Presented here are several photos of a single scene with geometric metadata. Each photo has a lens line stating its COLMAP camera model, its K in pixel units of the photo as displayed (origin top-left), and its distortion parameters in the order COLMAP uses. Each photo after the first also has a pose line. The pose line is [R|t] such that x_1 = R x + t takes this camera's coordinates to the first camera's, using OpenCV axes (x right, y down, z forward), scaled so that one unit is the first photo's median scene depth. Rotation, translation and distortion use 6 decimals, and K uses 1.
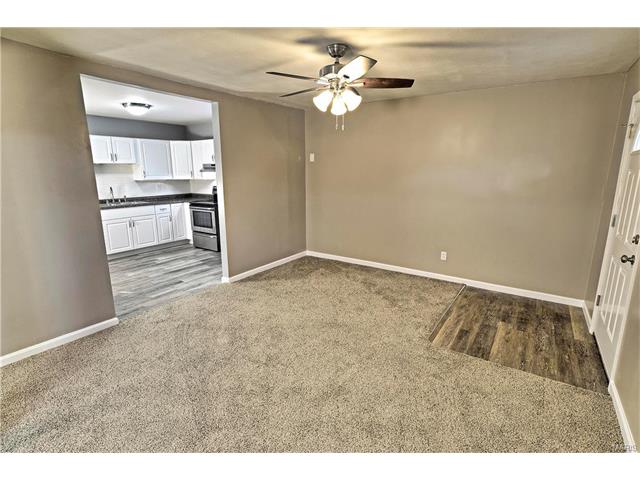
lens RADIAL K [[323.1, 0, 321.9], [0, 323.1, 240.1], [0, 0, 1]] dist [-0.005067, -0.000857]
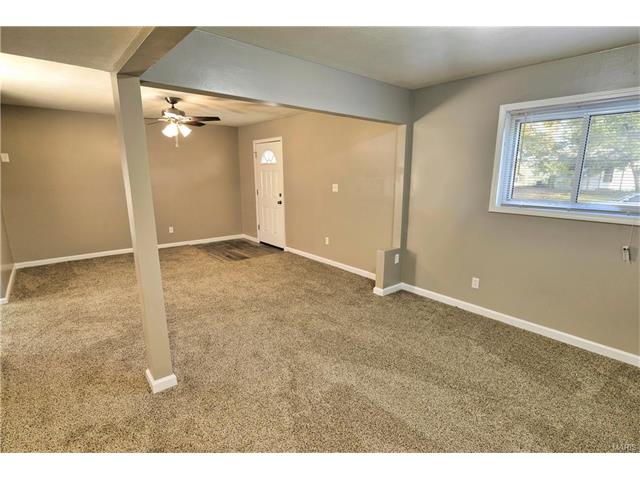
lens RADIAL K [[314.0, 0, 320.0], [0, 314.0, 240.0], [0, 0, 1]] dist [-0.002189, -0.000195]
pose [[0.262998, -0.207684, 0.942178, -0.620641], [0.207768, 0.965835, 0.154903, 0.010082], [-0.942159, 0.155015, 0.297163, -0.038825]]
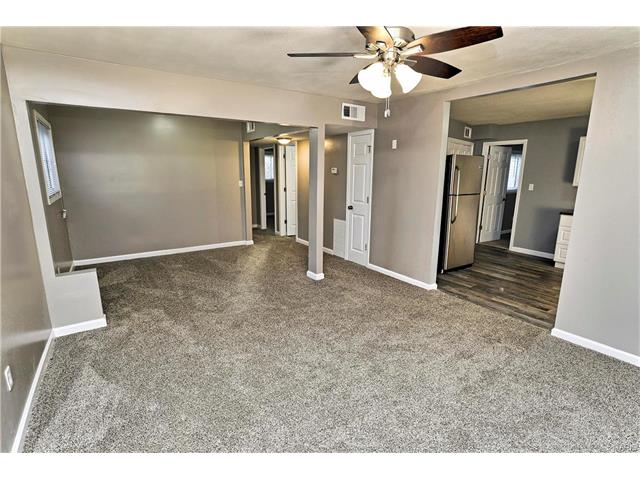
lens RADIAL K [[323.1, 0, 321.9], [0, 323.1, 240.1], [0, 0, 1]] dist [-0.005067, -0.000857]
pose [[-0.376701, 0.195210, -0.905533, 0.378390], [-0.202349, 0.936595, 0.286083, -0.120975], [0.903964, 0.291002, -0.313316, 0.546396]]
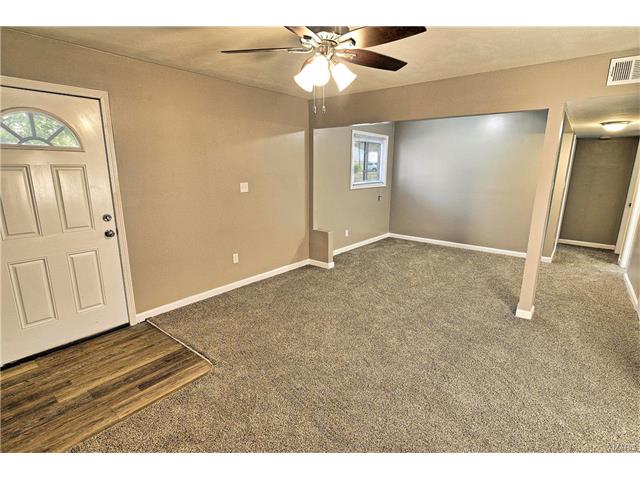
lens RADIAL K [[323.1, 0, 321.9], [0, 323.1, 240.1], [0, 0, 1]] dist [-0.005067, -0.000857]
pose [[-0.996254, -0.022519, 0.083492, -0.007947], [0.015144, 0.905144, 0.424835, -0.177408], [-0.085140, 0.424508, -0.901413, 0.817542]]
